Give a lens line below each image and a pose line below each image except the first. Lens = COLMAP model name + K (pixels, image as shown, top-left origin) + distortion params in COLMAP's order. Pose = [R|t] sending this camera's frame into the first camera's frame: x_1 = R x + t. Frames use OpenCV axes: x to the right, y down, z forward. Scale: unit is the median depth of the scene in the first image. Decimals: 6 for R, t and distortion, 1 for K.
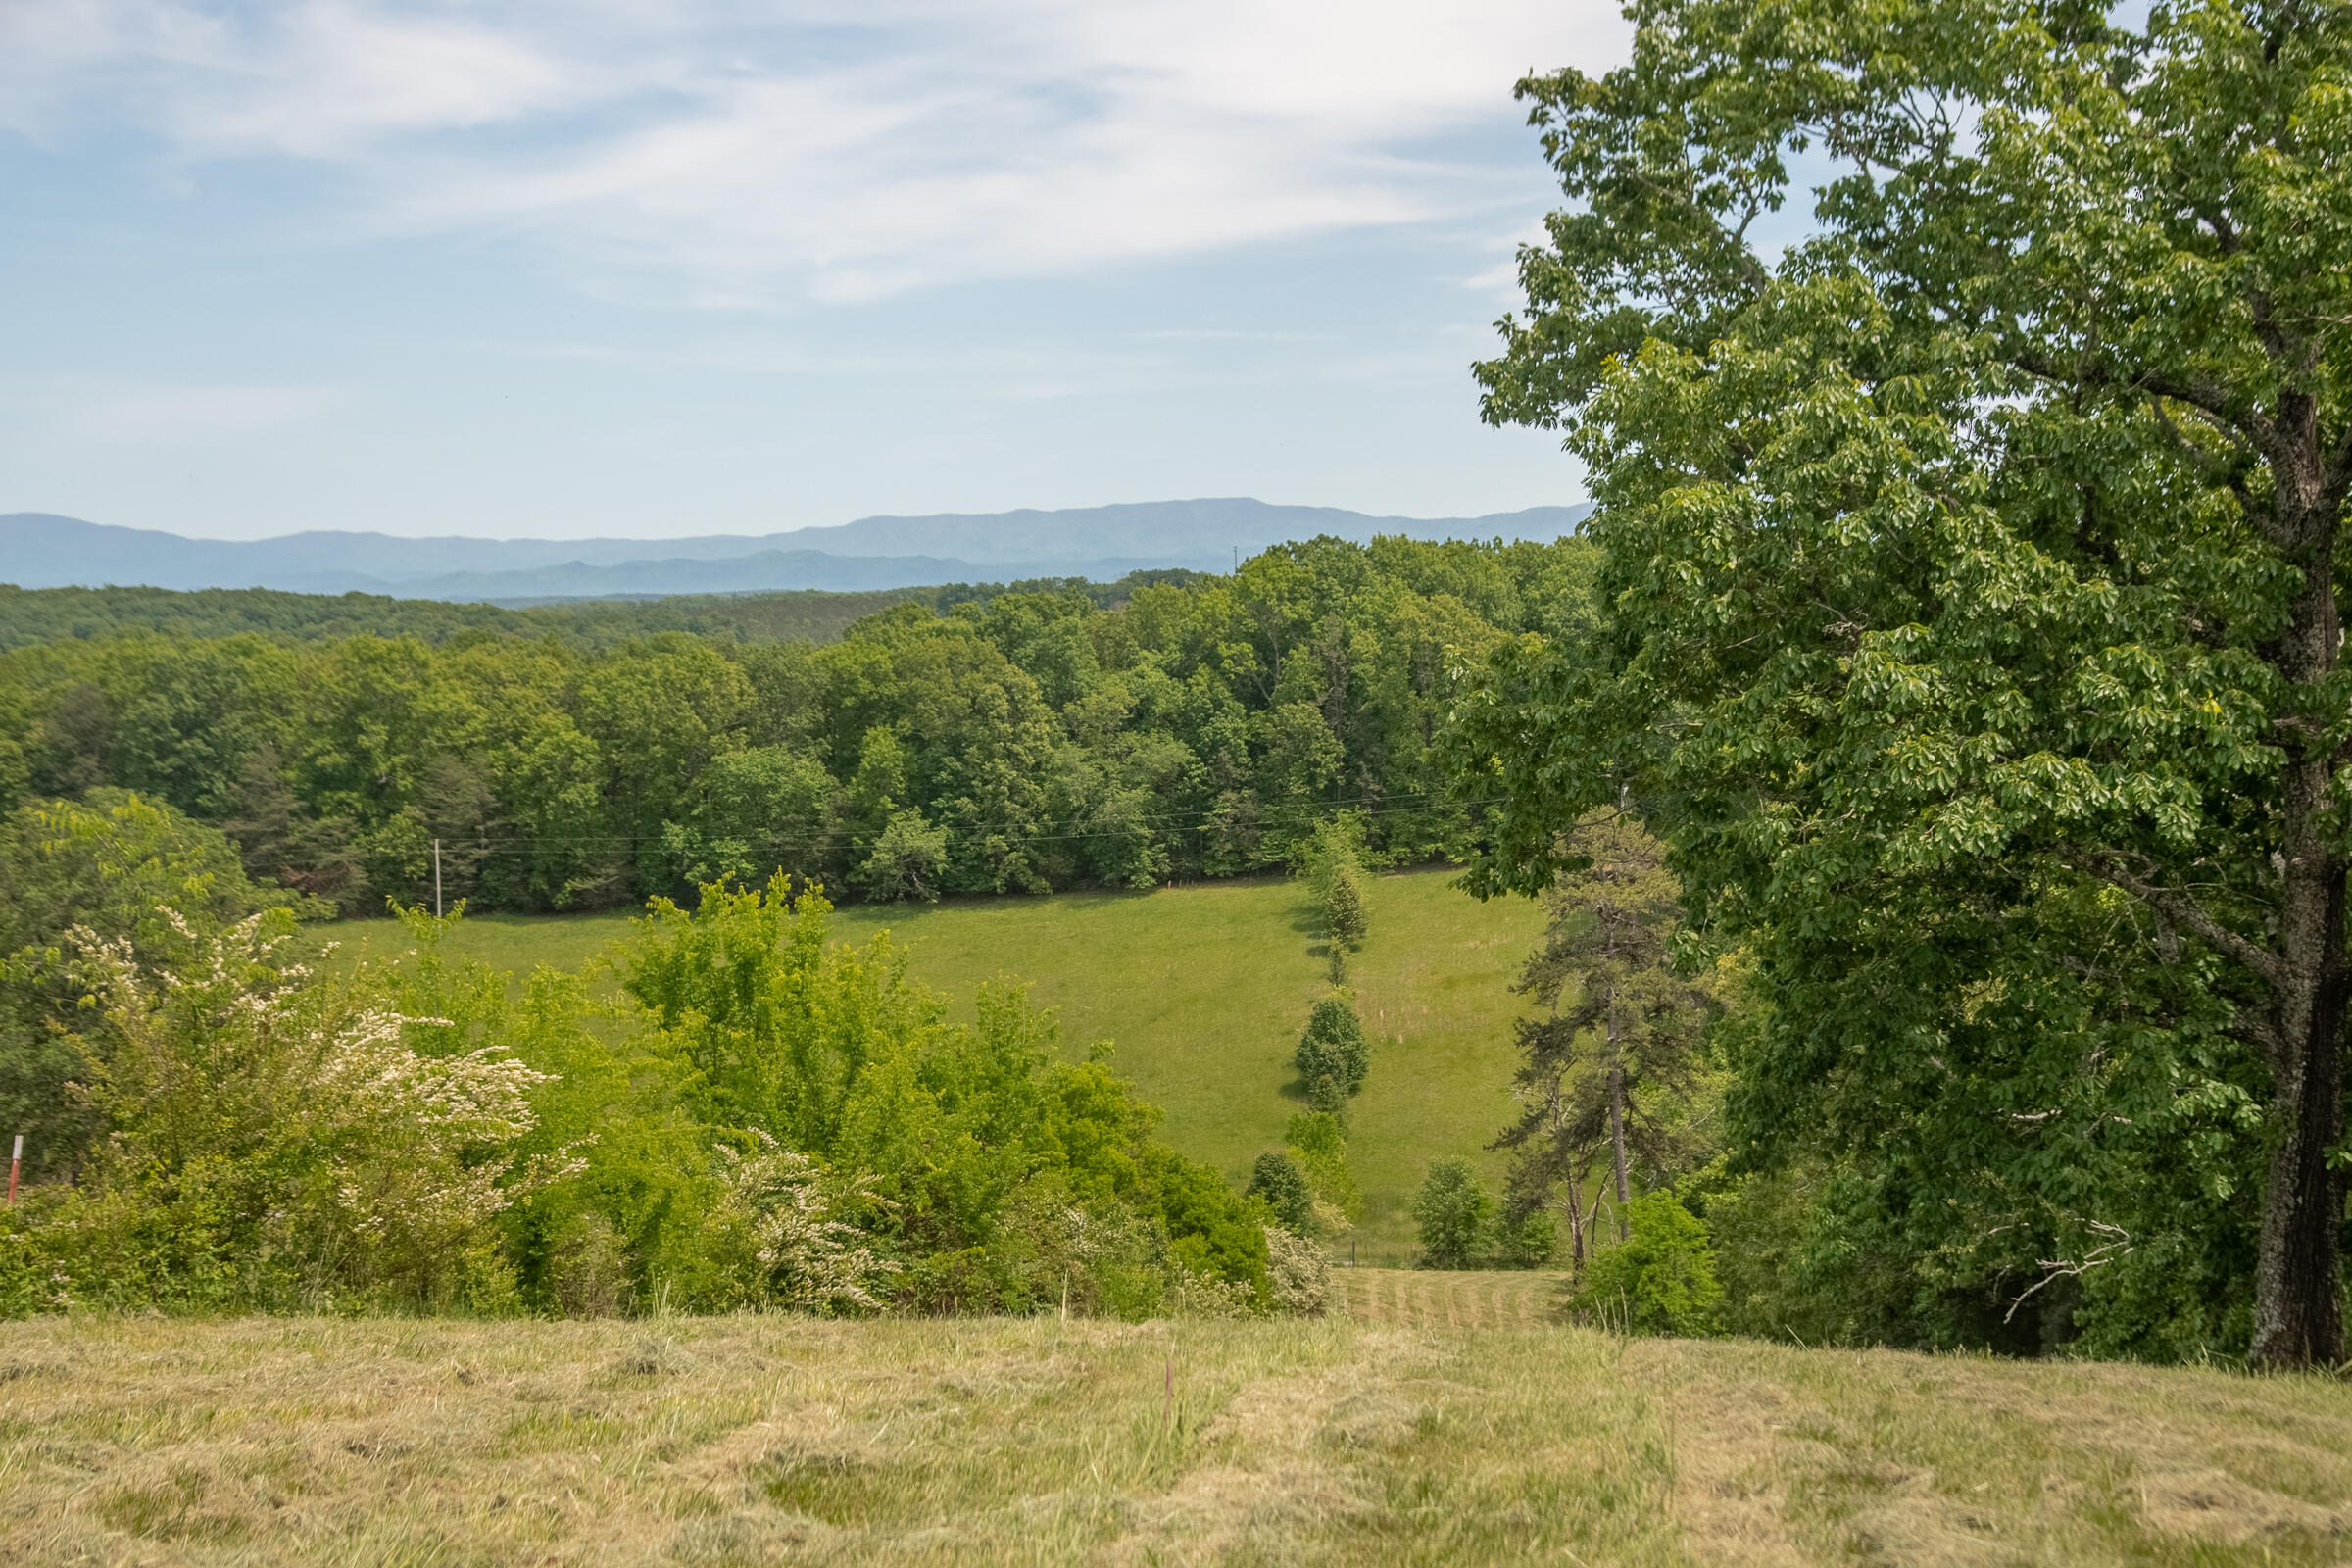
lens RADIAL K [[3454.2, 0, 1162.9], [0, 3454.2, 771.4], [0, 0, 1]] dist [0.265378, 0.000000]
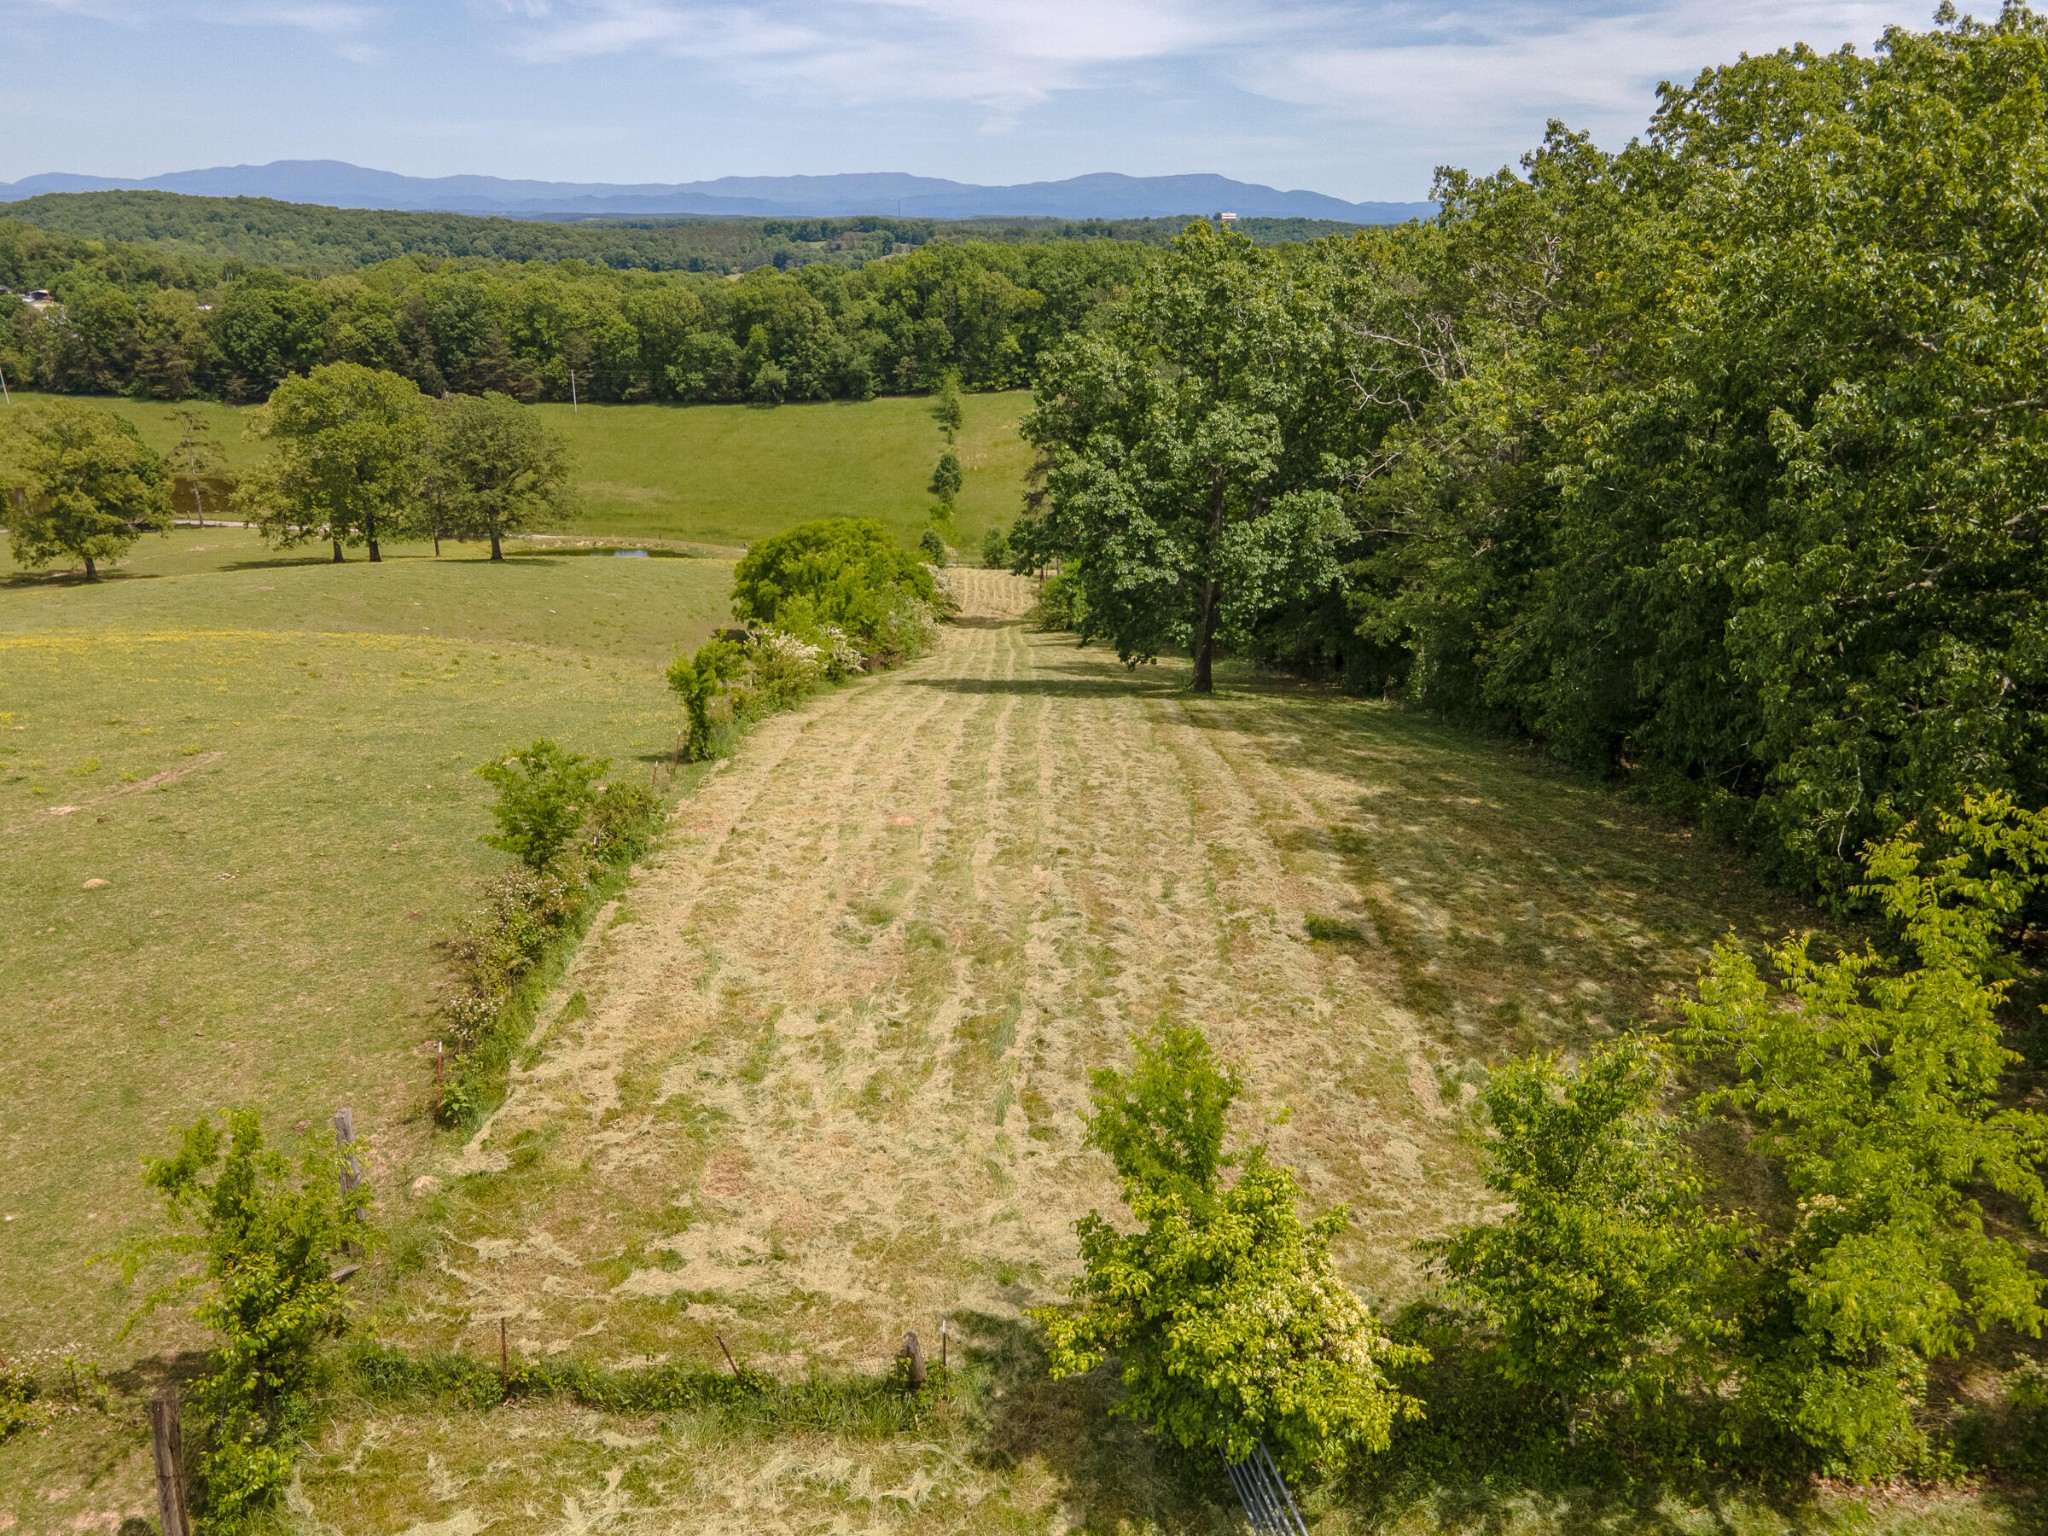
lens RADIAL K [[1494.5, 0, 979.4], [0, 1494.5, 770.9], [0, 0, 1]] dist [0.029784, 0.007244]
pose [[0.997111, -0.000752, 0.075953, -0.014191], [-0.021766, 0.955184, 0.295210, -0.044128], [-0.072771, -0.296011, 0.952409, -0.119642]]
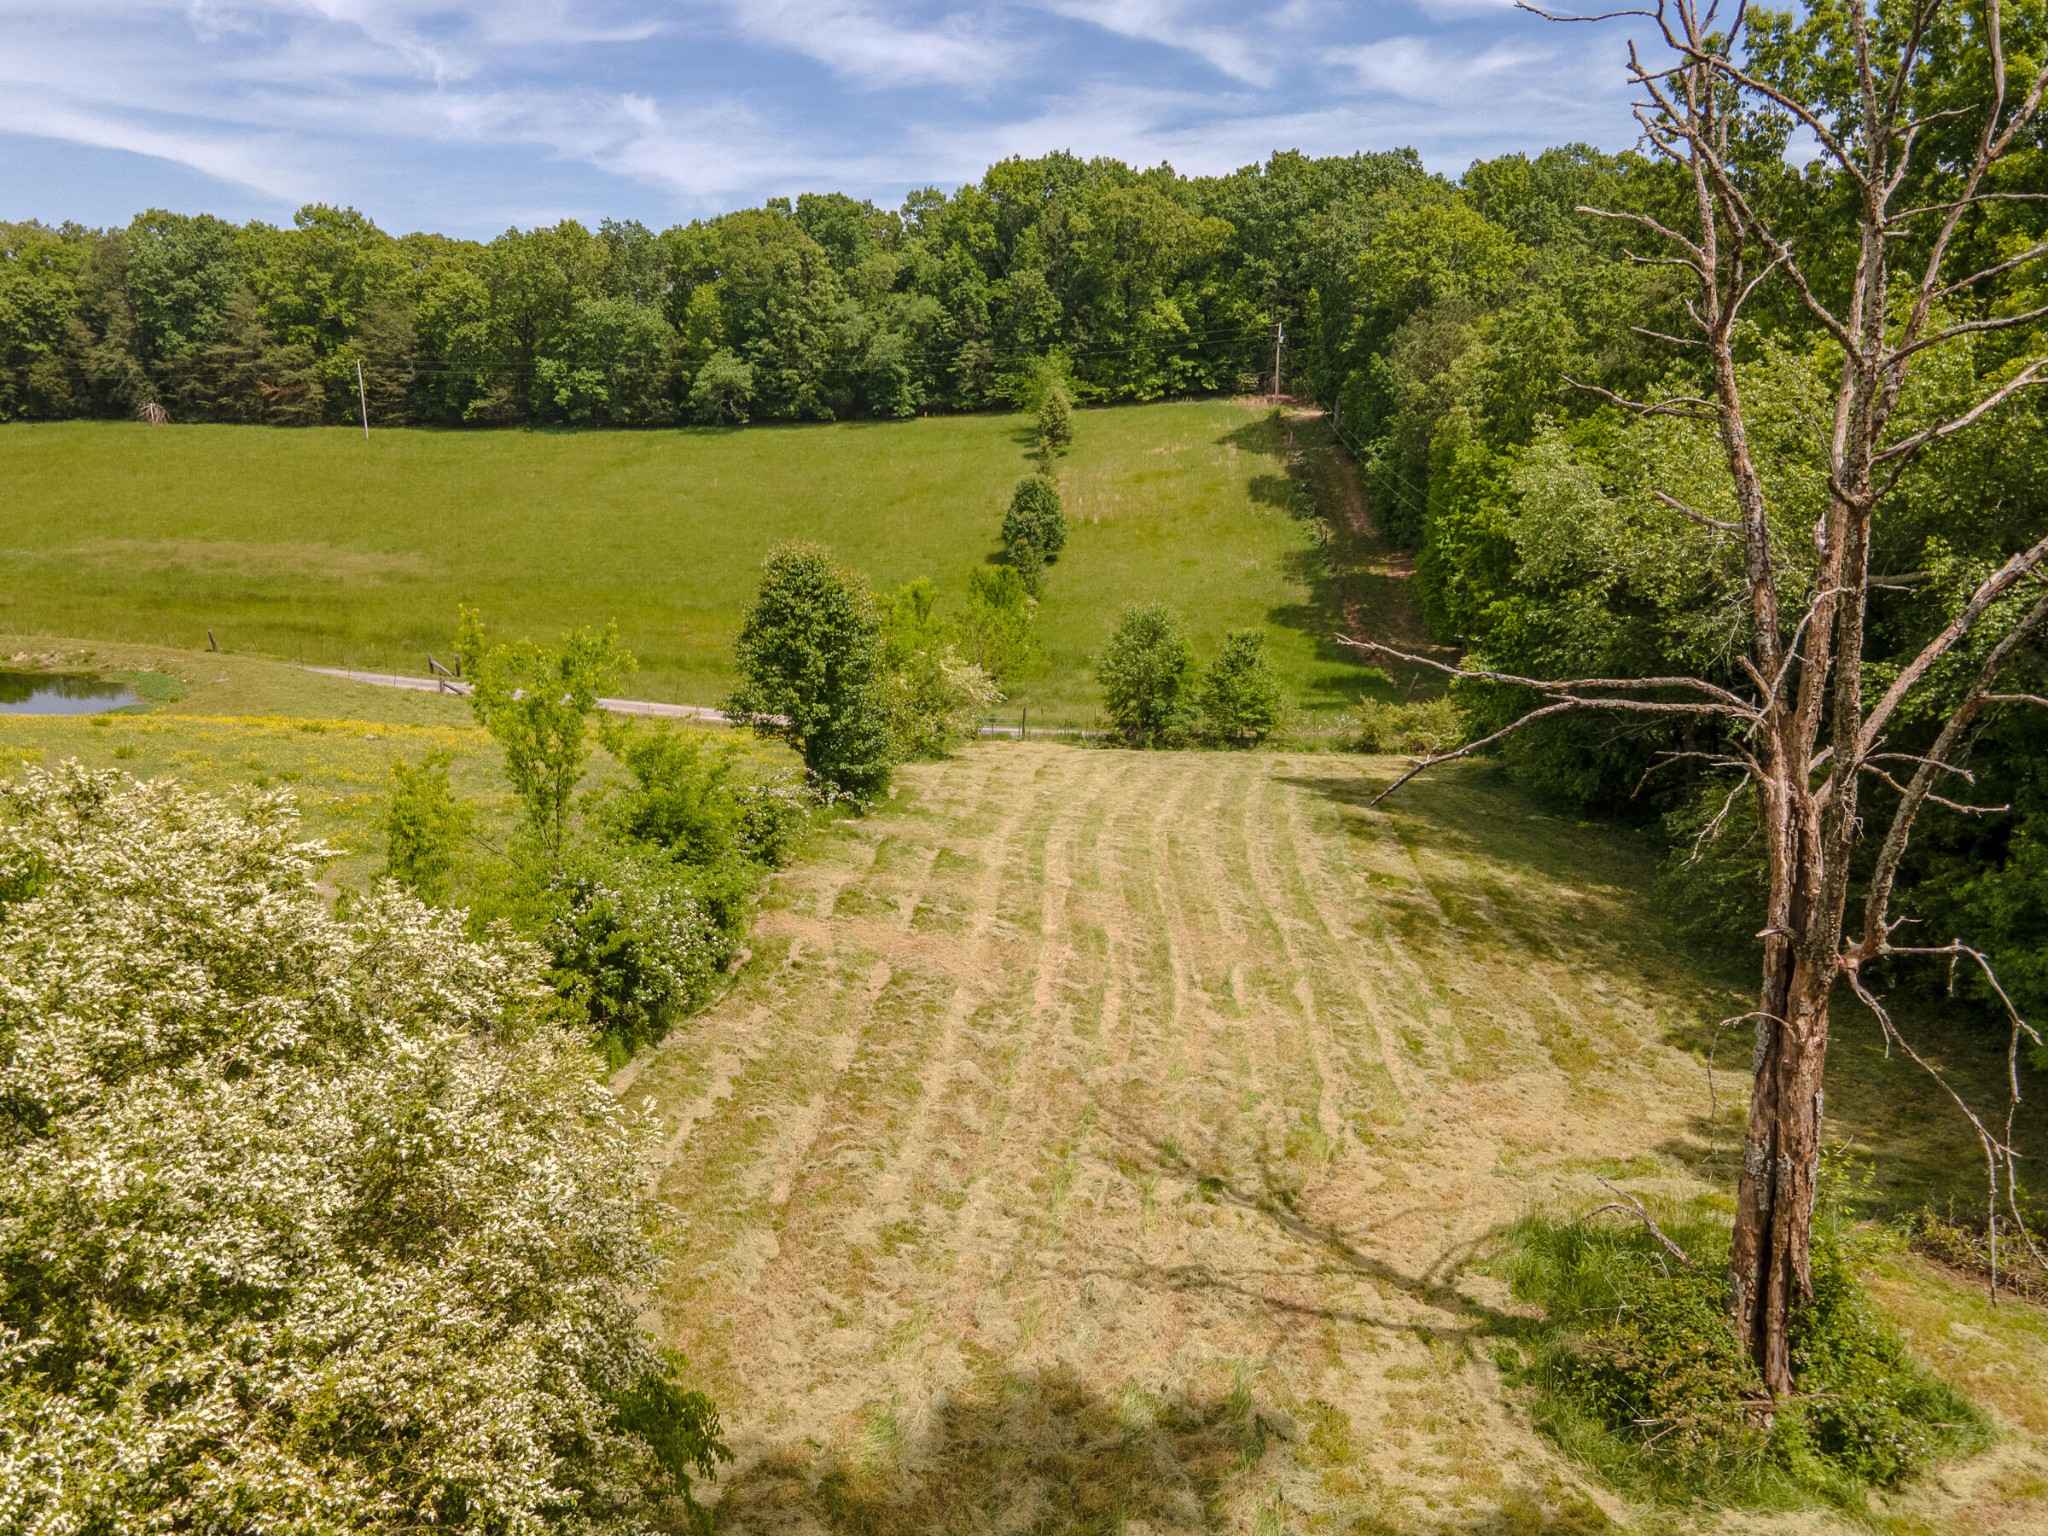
lens RADIAL K [[1494.5, 0, 989.4], [0, 1494.5, 805.2], [0, 0, 1]] dist [0.029784, 0.007244]
pose [[0.999714, 0.023885, -0.000773, 0.048951], [-0.023120, 0.974870, 0.221573, 0.082076], [0.006046, -0.221492, 0.975144, 0.669408]]
